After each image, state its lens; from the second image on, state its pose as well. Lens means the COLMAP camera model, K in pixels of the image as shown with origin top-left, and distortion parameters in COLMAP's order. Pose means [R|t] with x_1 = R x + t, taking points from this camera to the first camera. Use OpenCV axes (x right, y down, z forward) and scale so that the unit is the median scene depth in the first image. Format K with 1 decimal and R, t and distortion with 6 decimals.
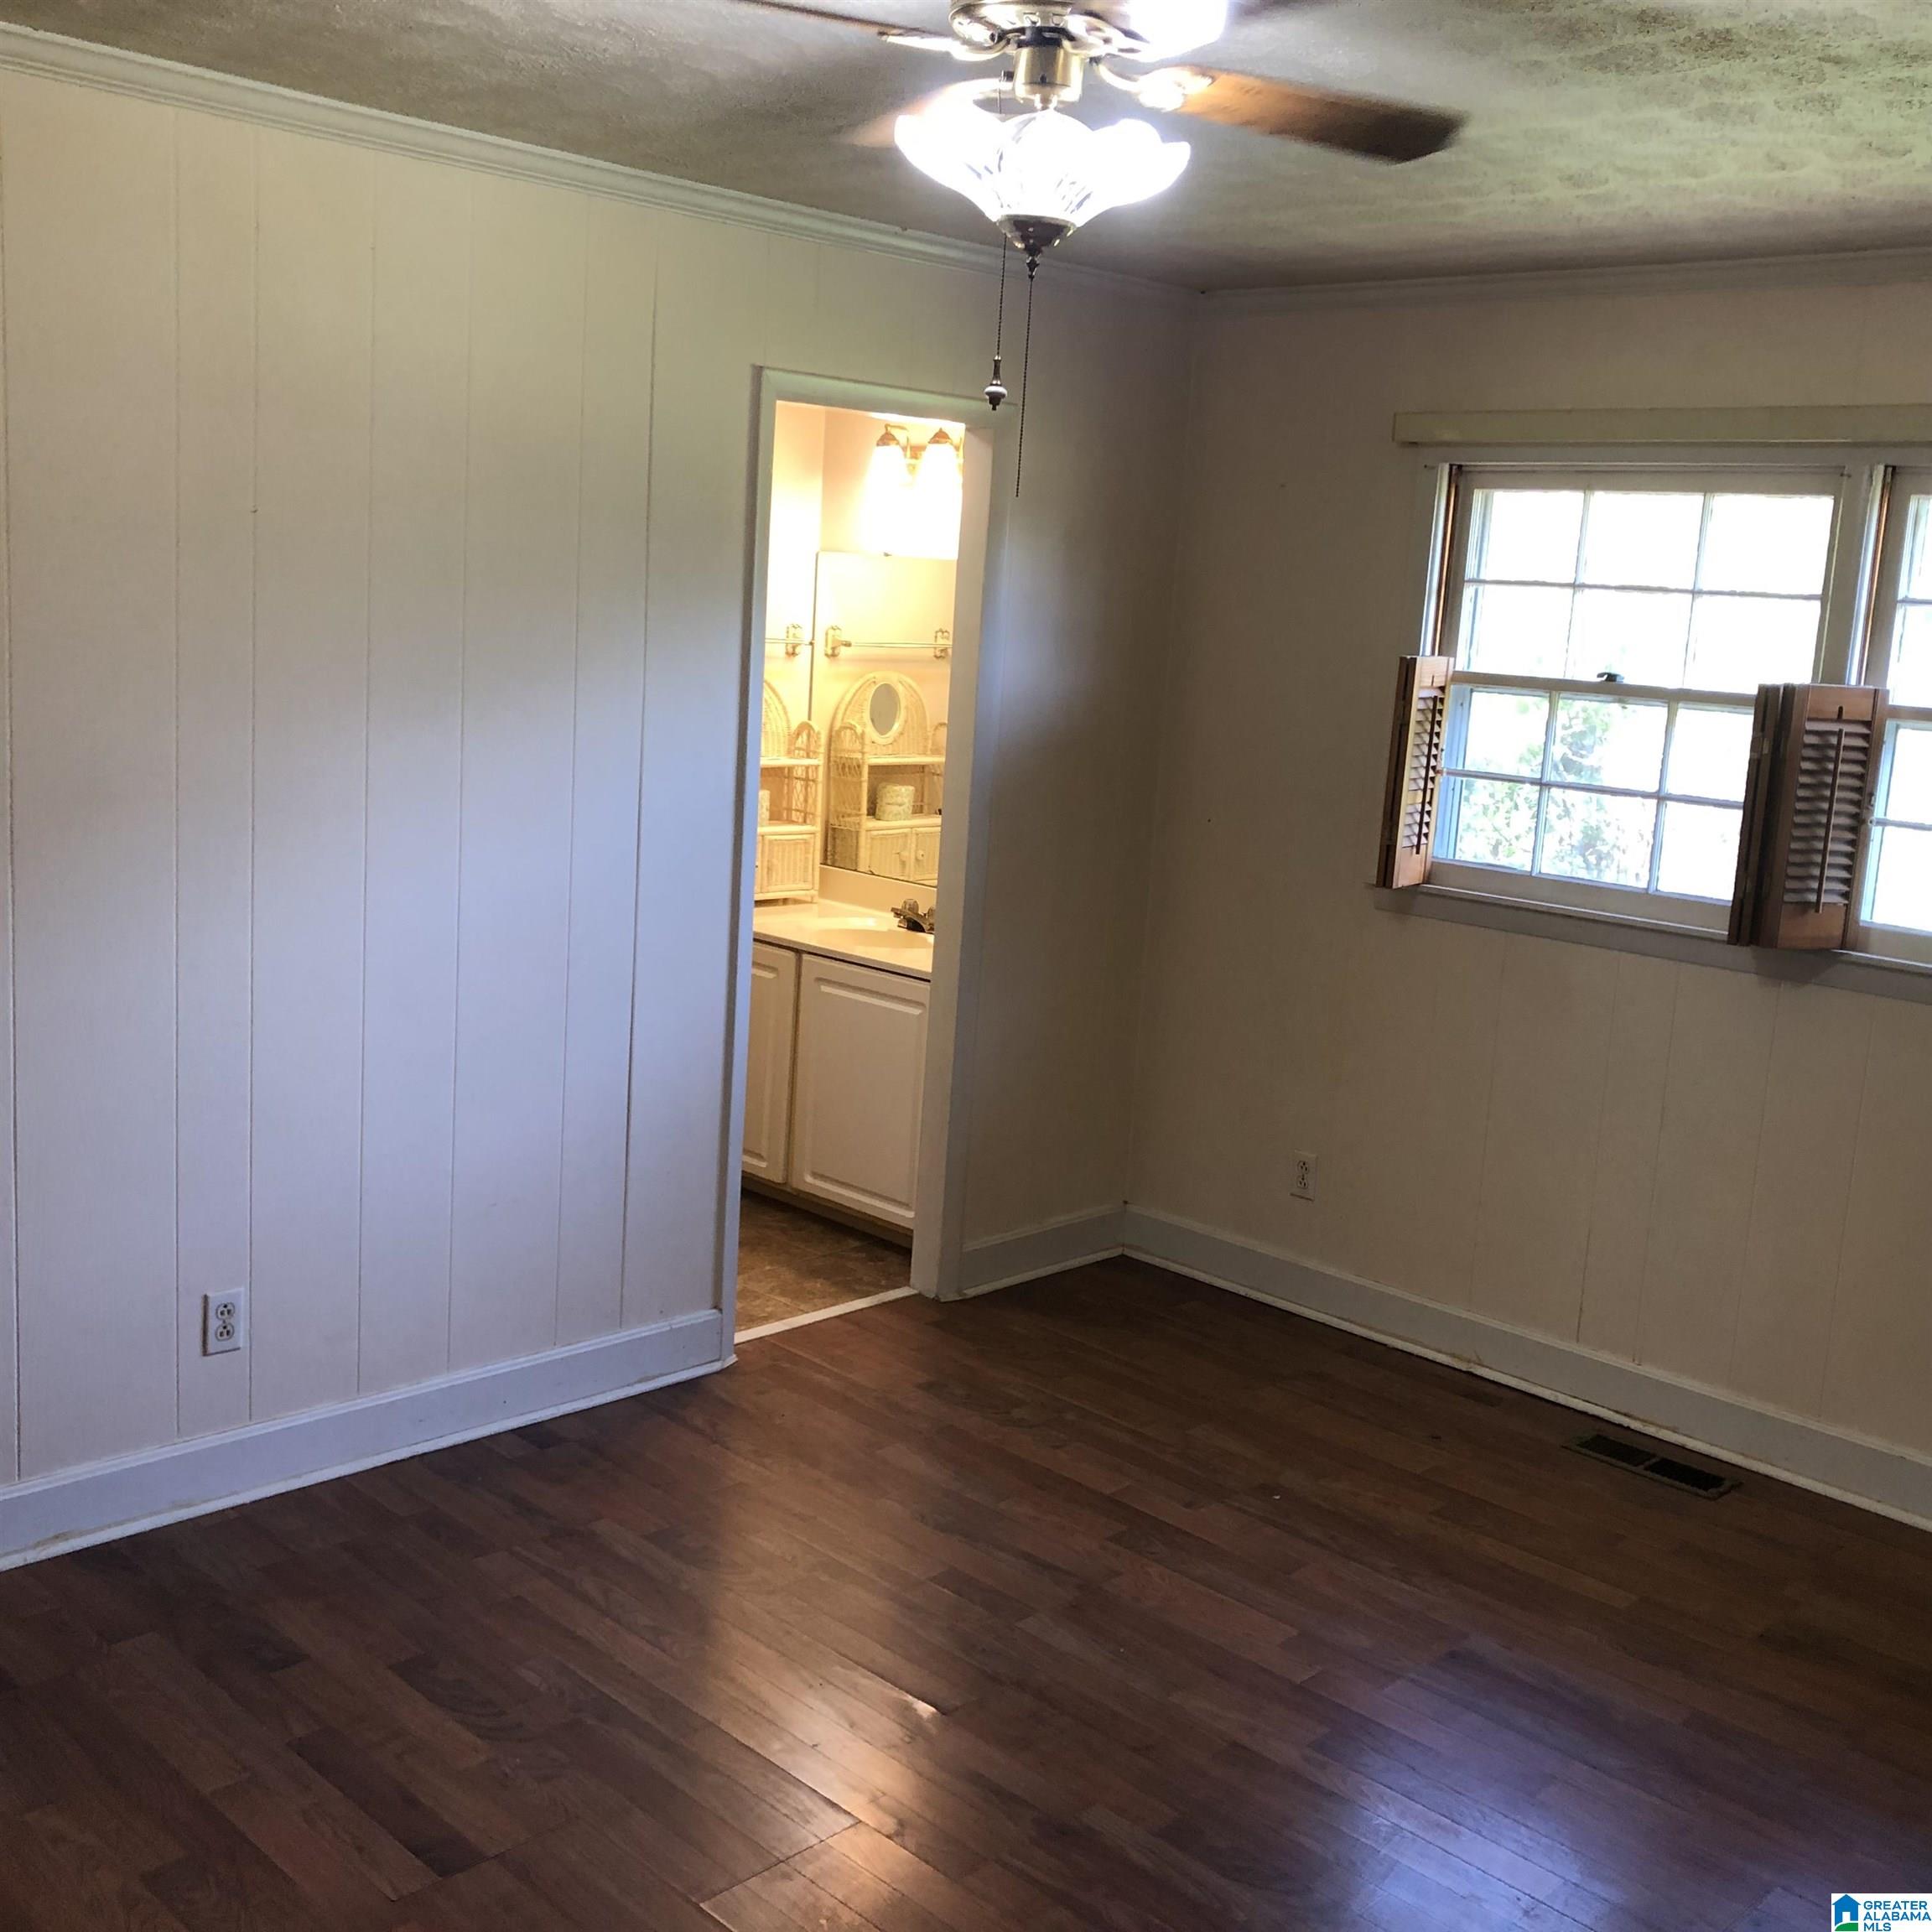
lens RADIAL K [[2096.1, 0, 936.1], [0, 2096.1, 915.0], [0, 0, 1]] dist [0.017004, 0.000000]
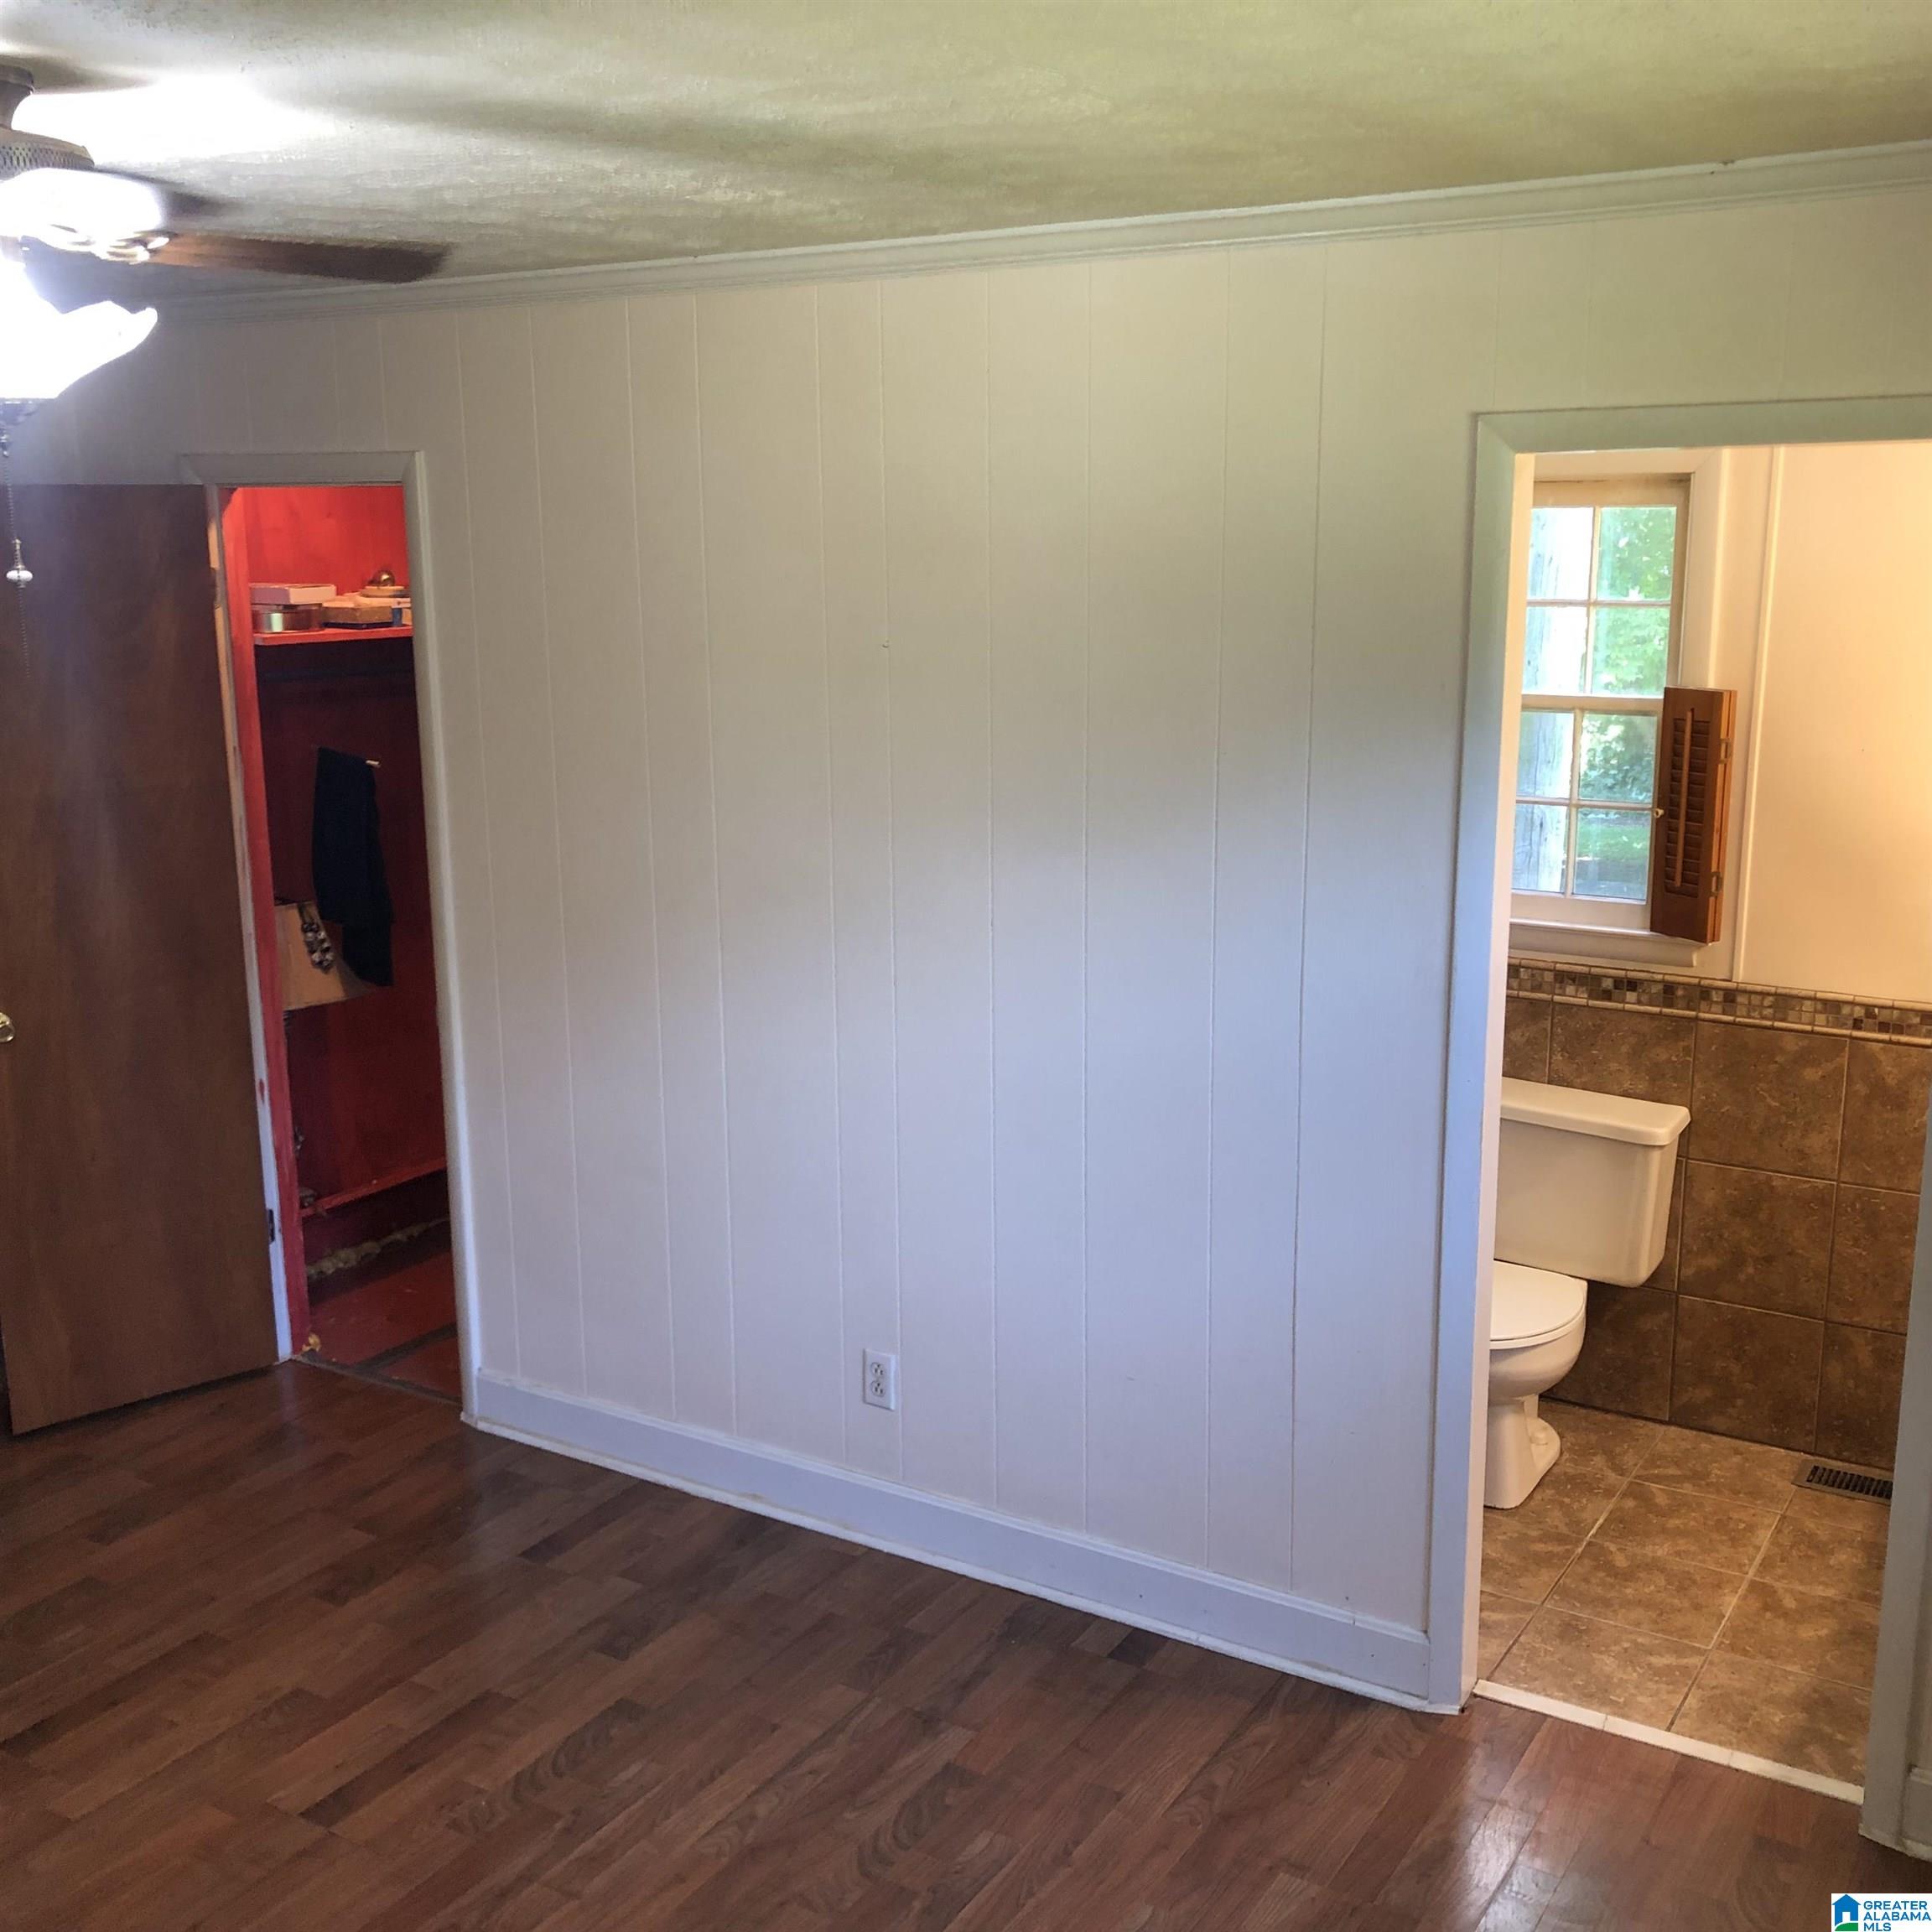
lens RADIAL K [[2096.1, 0, 962.3], [0, 2096.1, 954.3], [0, 0, 1]] dist [0.017004, 0.000000]
pose [[0.237893, 0.136132, -0.961704, 0.783740], [-0.128804, 0.985806, 0.107682, -0.167194], [0.962713, 0.098255, 0.252051, 0.850233]]
